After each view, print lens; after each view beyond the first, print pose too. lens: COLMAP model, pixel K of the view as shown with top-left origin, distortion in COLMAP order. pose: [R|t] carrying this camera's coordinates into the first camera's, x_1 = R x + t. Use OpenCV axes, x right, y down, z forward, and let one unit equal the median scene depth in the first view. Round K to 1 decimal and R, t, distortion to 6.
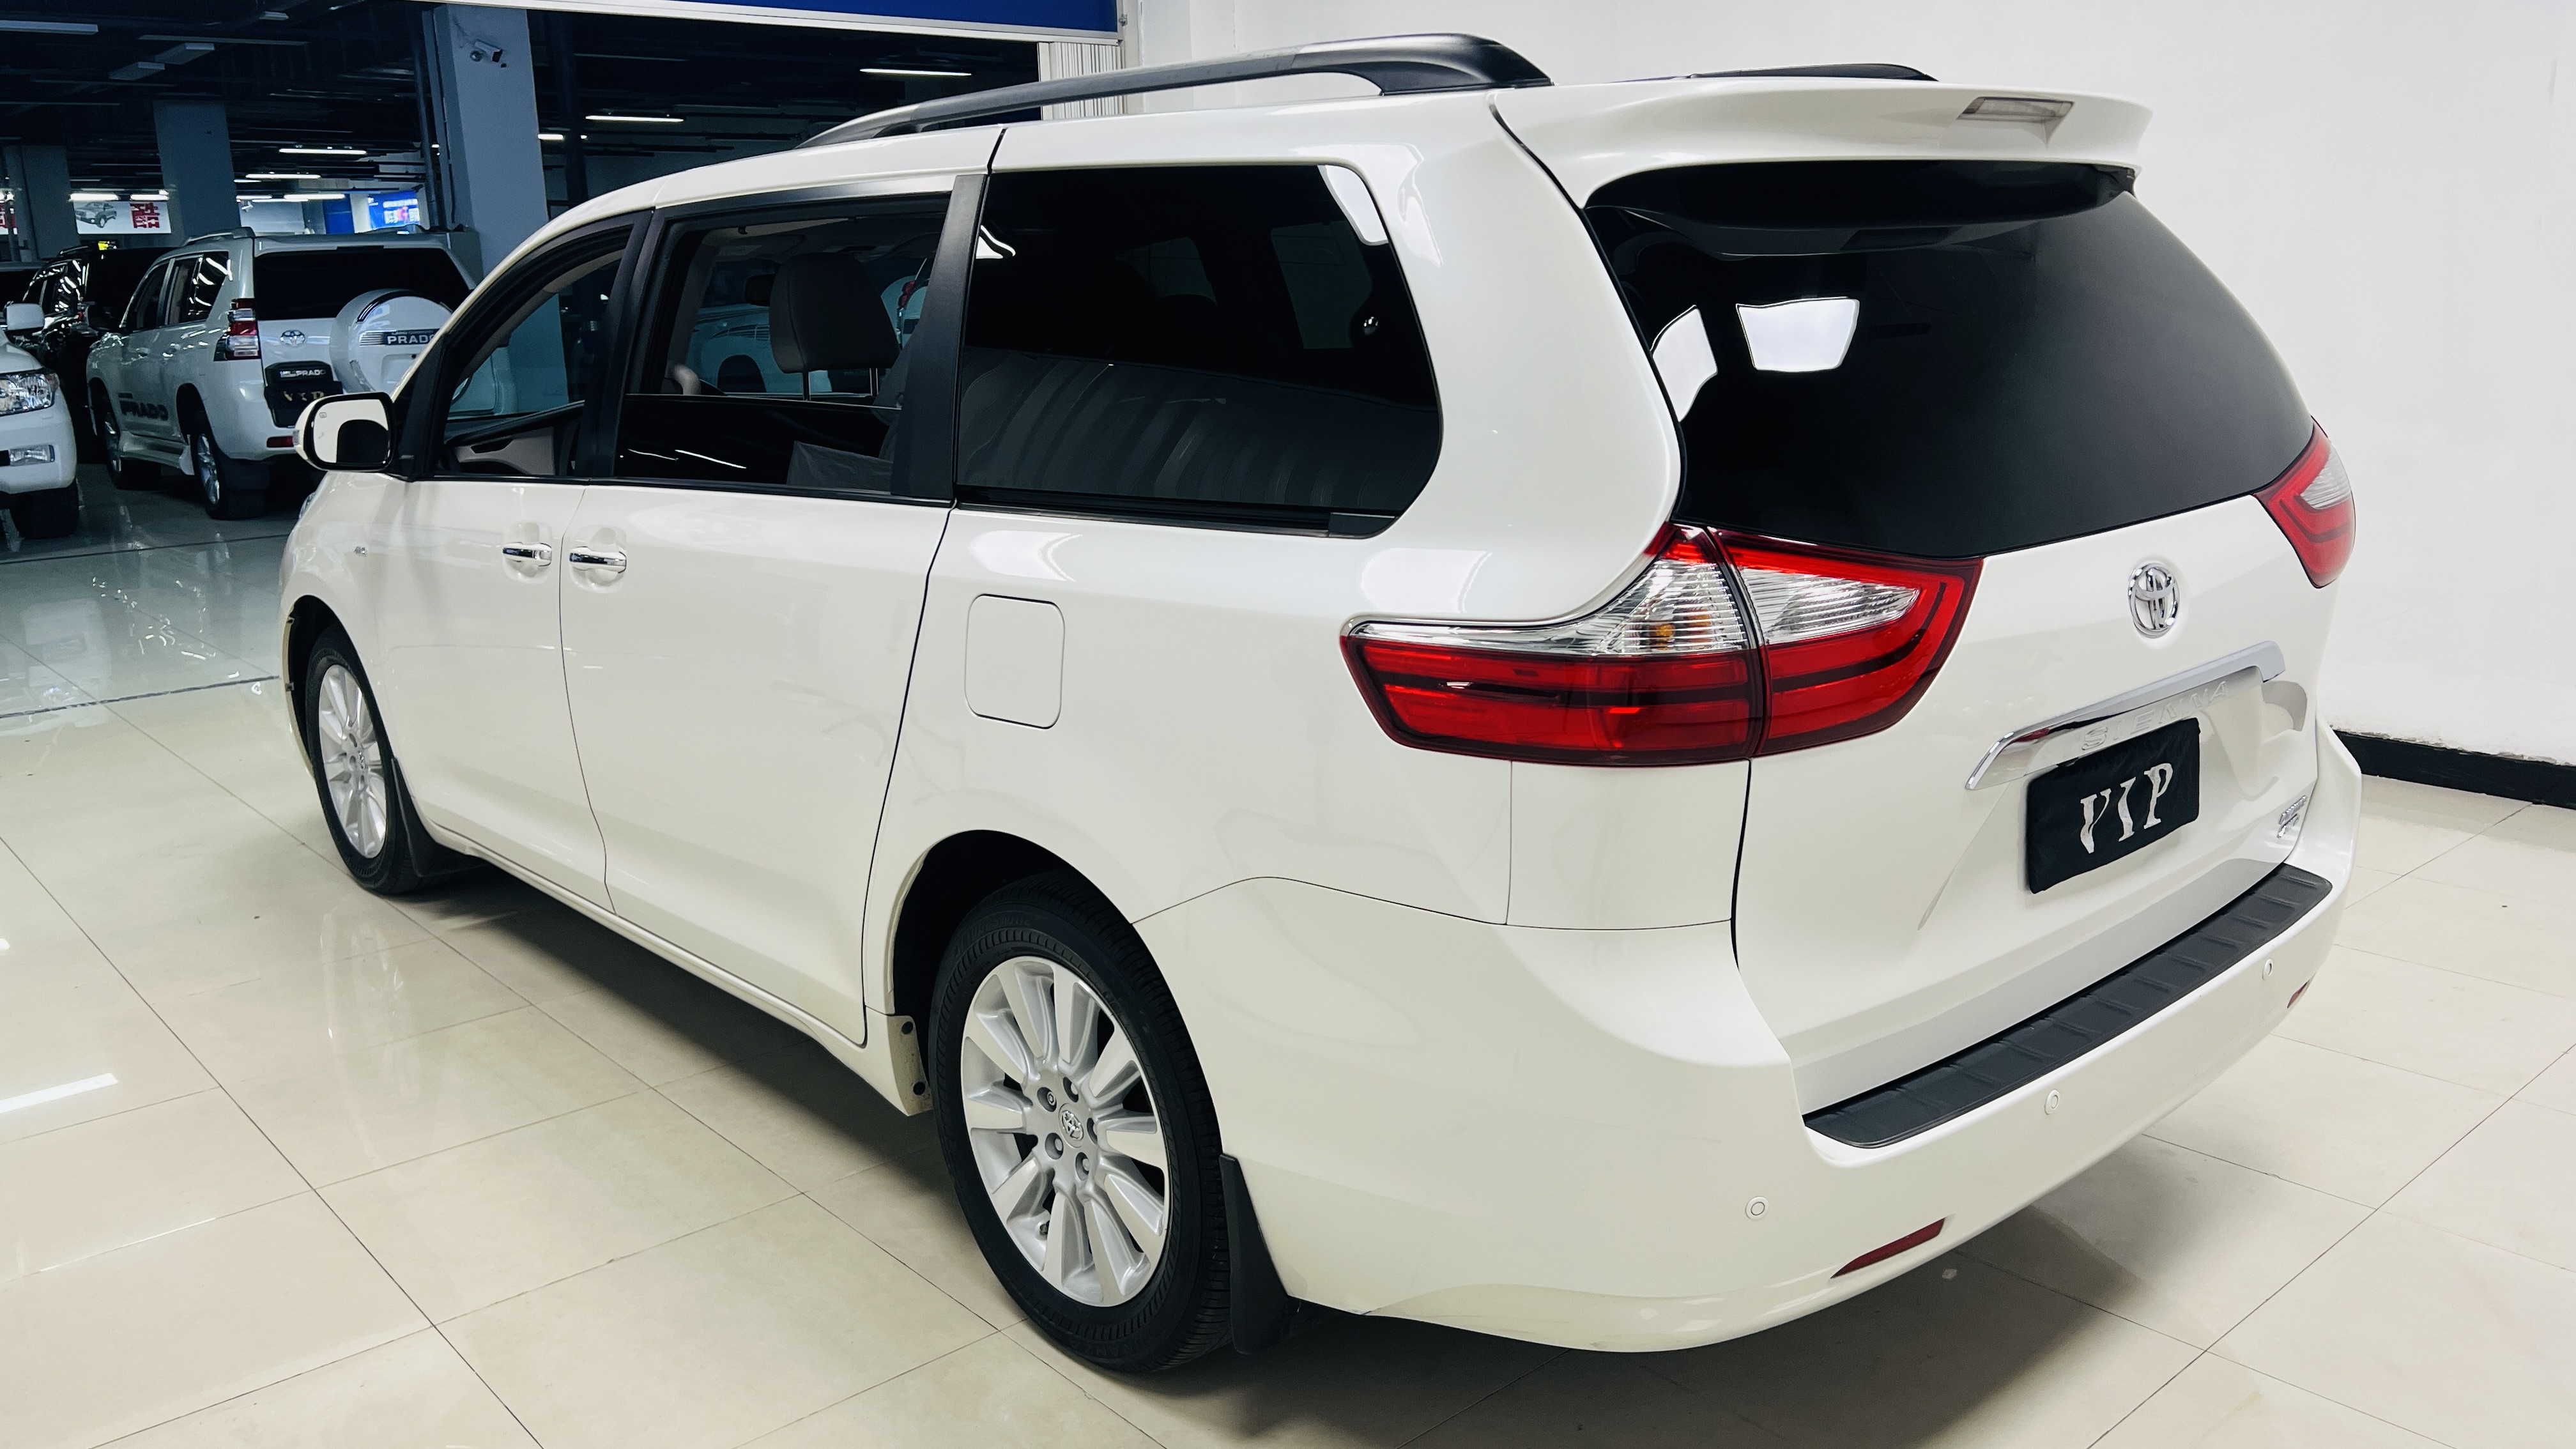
lens RADIAL K [[1958.2, 0, 1331.9], [0, 1958.2, 711.0], [0, 0, 1]] dist [0.136501, -0.182167]
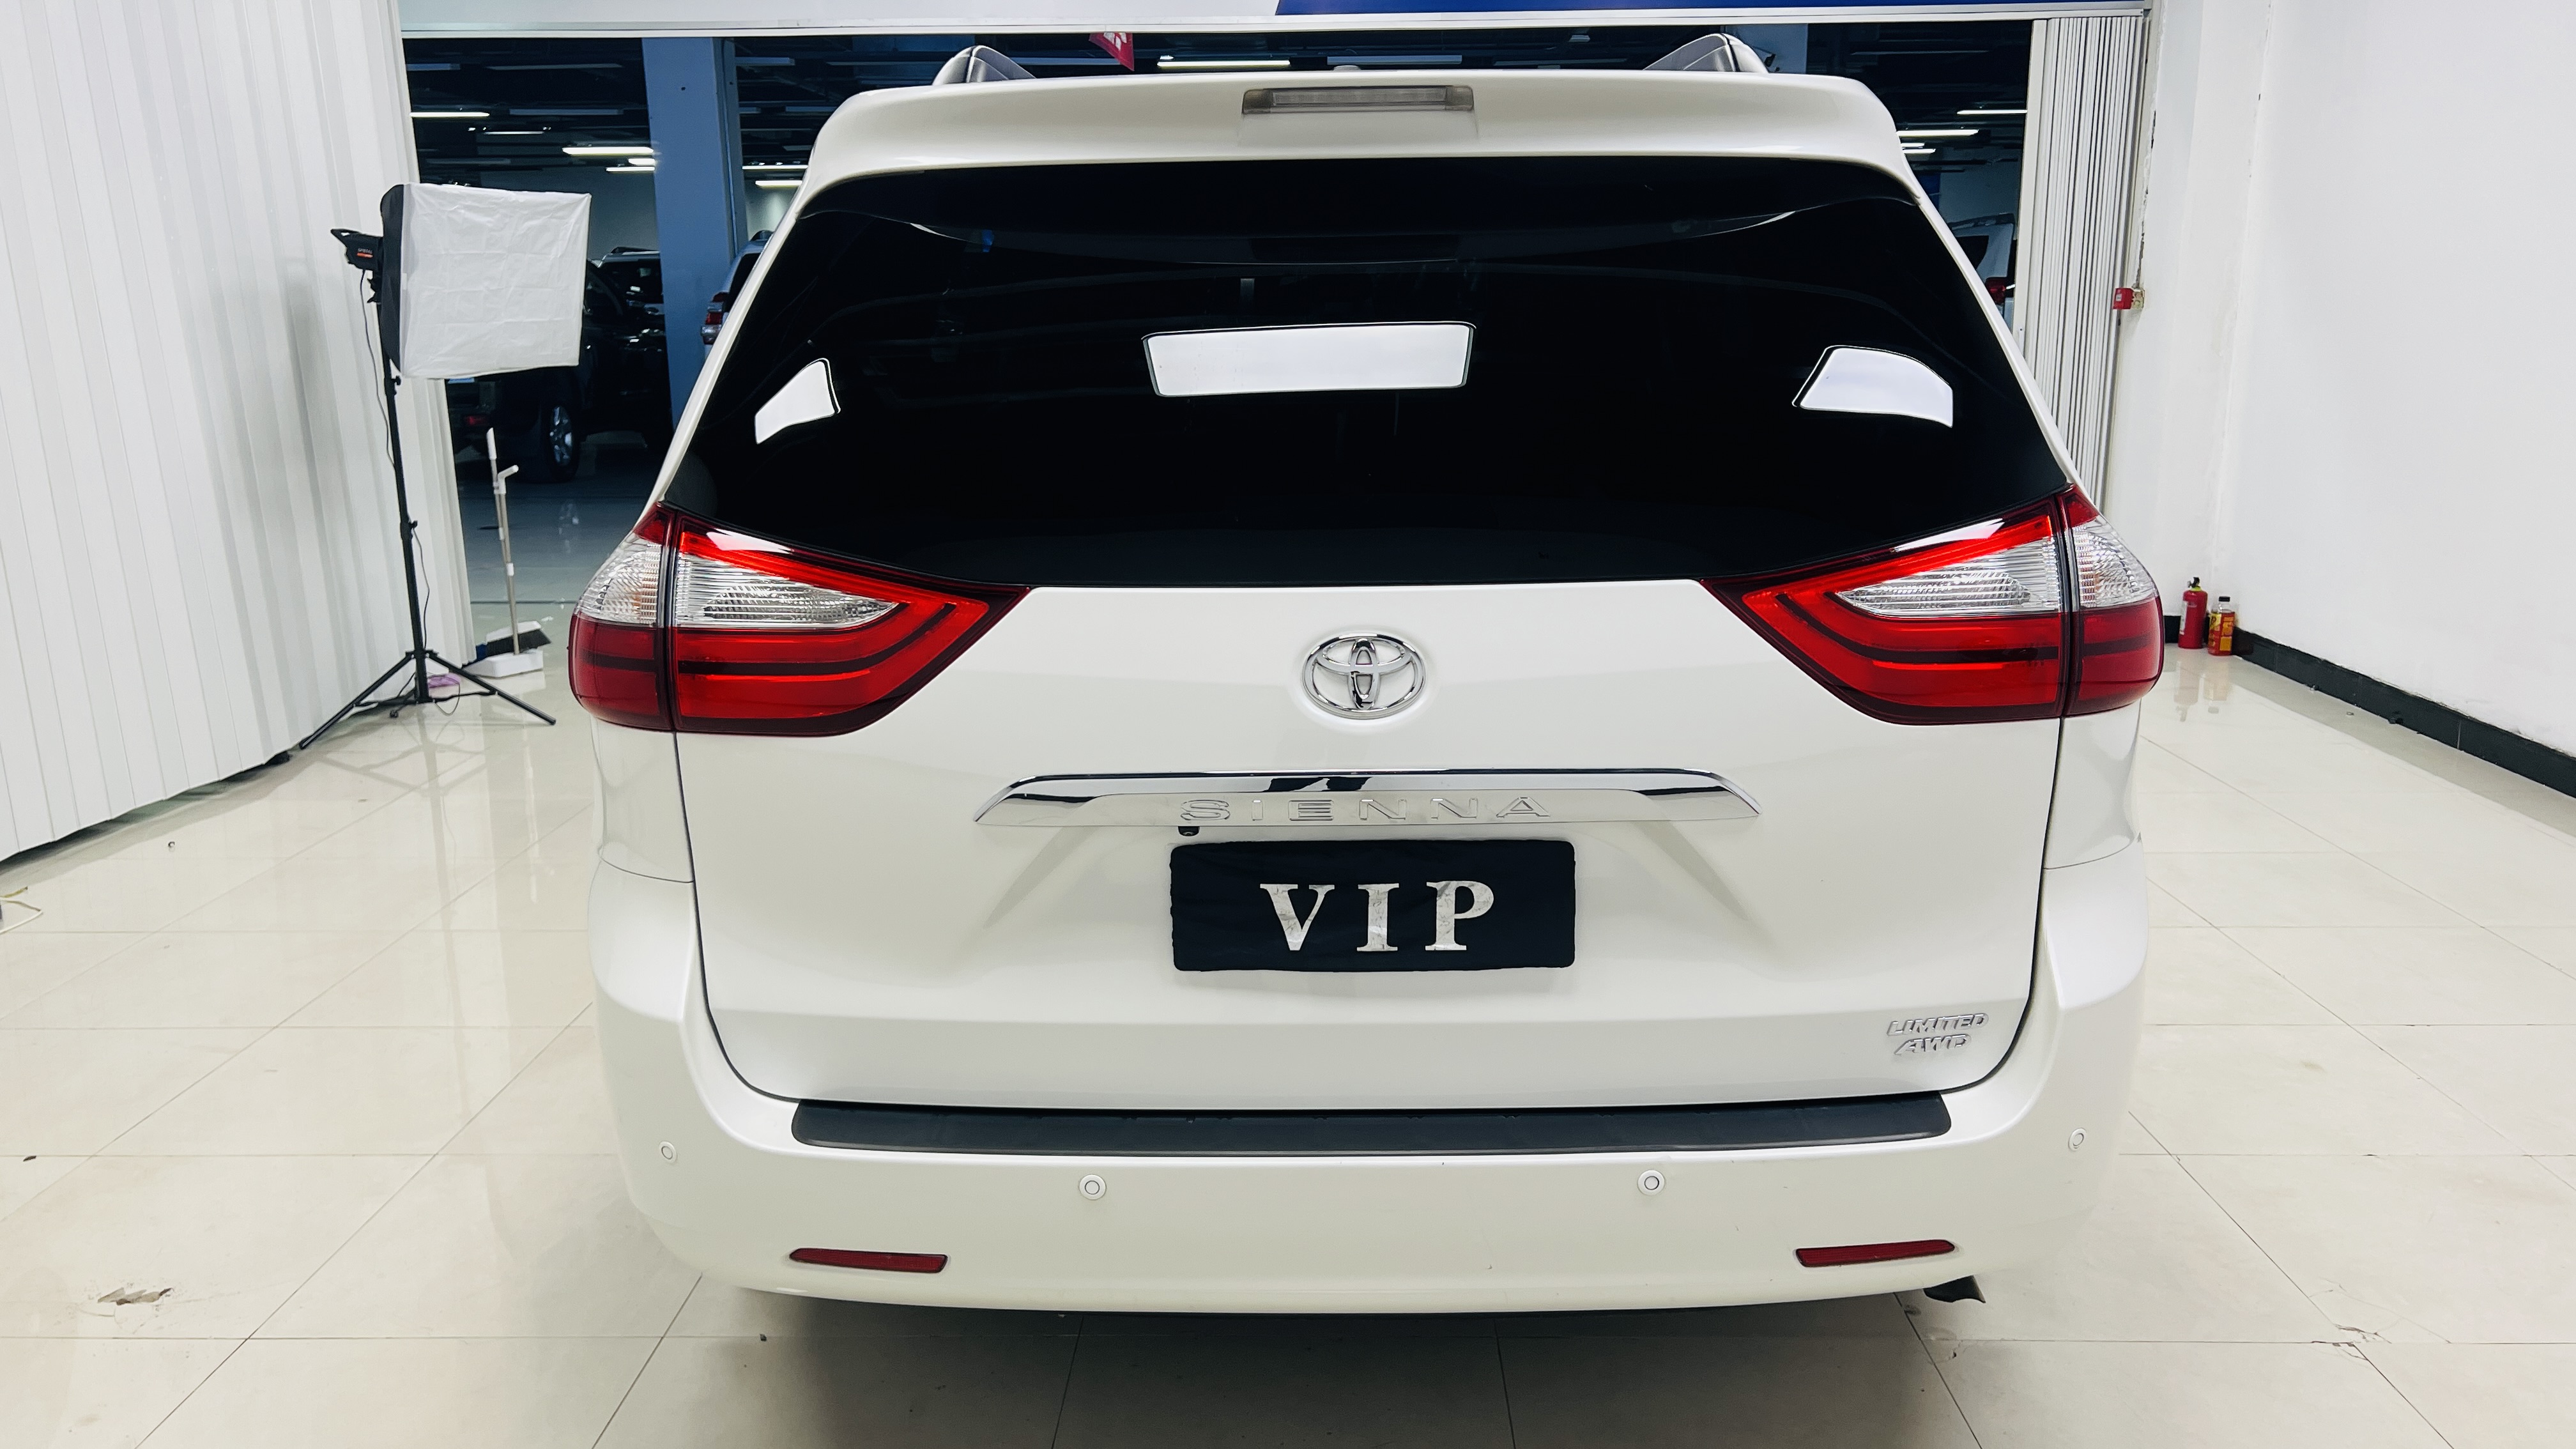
lens RADIAL K [[1936.7, 0, 1288.0], [0, 1936.7, 724.5], [0, 0, 1]] dist [0.067664, -0.088893]
pose [[0.732530, 0.168769, -0.659483, 0.940331], [-0.158333, 0.984452, 0.076061, -0.092812], [0.662066, 0.048701, 0.747862, 0.356752]]
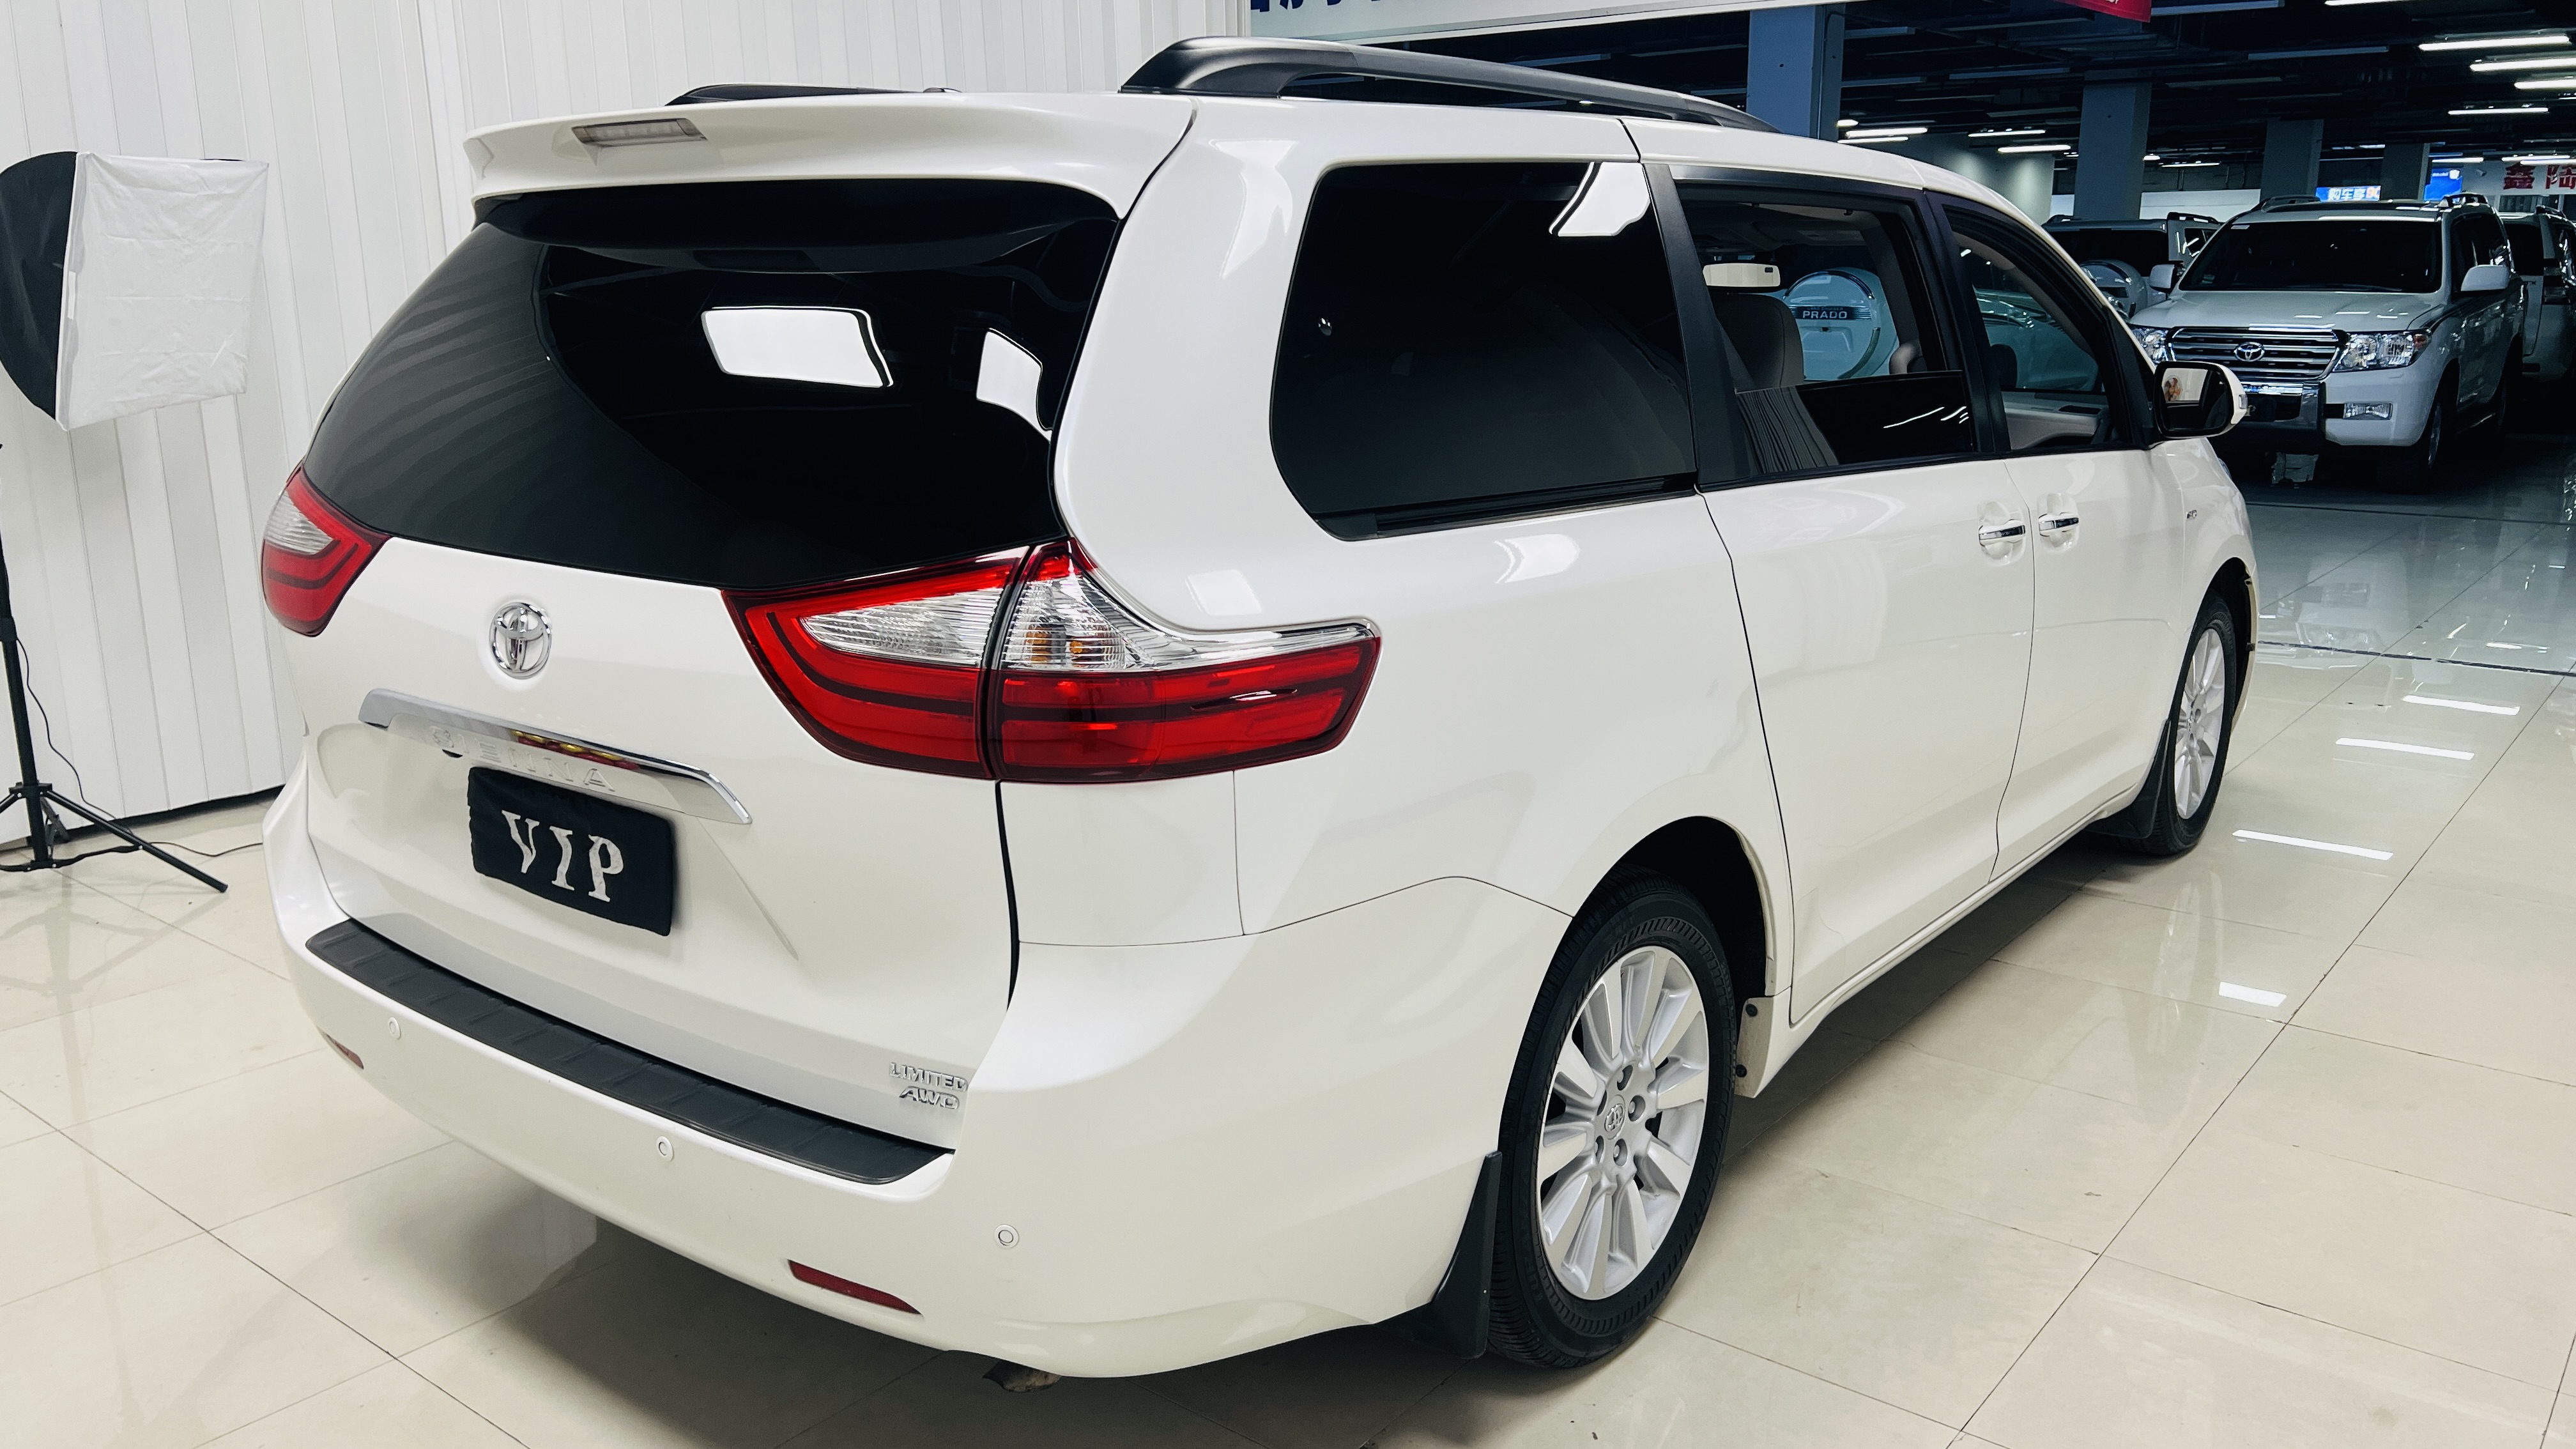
lens RADIAL K [[1958.2, 0, 1331.9], [0, 1958.2, 711.0], [0, 0, 1]] dist [0.136501, -0.182167]
pose [[0.176225, 0.247256, -0.952790, 1.417261], [-0.225105, 0.952412, 0.205523, -0.311451], [0.958265, 0.178259, 0.223498, 1.168587]]
